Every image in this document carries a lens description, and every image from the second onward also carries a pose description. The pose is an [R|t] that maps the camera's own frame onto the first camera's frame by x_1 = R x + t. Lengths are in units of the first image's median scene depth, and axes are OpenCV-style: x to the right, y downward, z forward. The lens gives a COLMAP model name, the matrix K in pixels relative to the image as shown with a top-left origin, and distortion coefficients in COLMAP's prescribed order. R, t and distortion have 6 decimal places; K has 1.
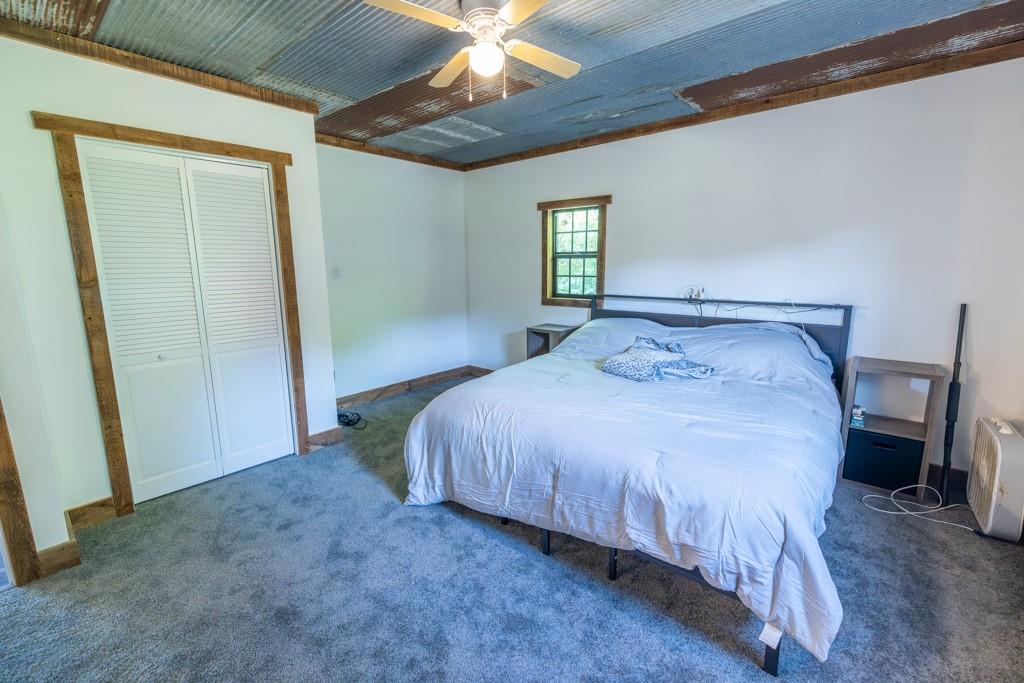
lens RADIAL K [[433.4, 0, 509.7], [0, 433.4, 343.2], [0, 0, 1]] dist [0.001738, 0.000261]
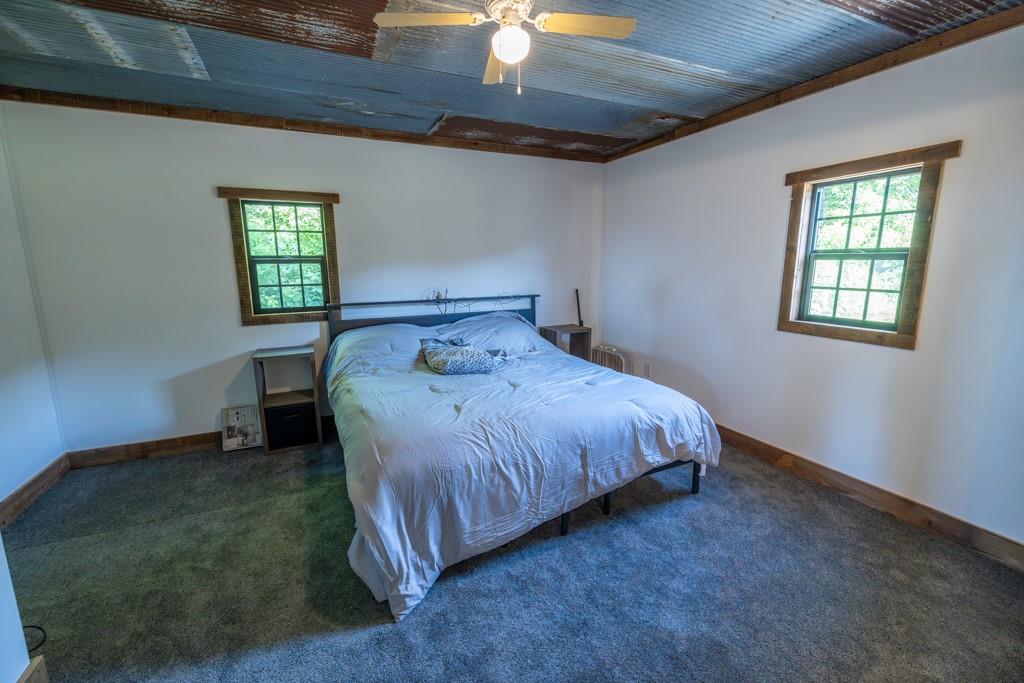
lens RADIAL K [[422.8, 0, 512.0], [0, 422.8, 341.5], [0, 0, 1]] dist [0.000348, 0.000072]
pose [[0.413083, -0.161469, 0.896265, -0.588443], [0.174665, 0.979933, 0.096040, -0.078646], [-0.893787, 0.116873, 0.432997, 0.422114]]
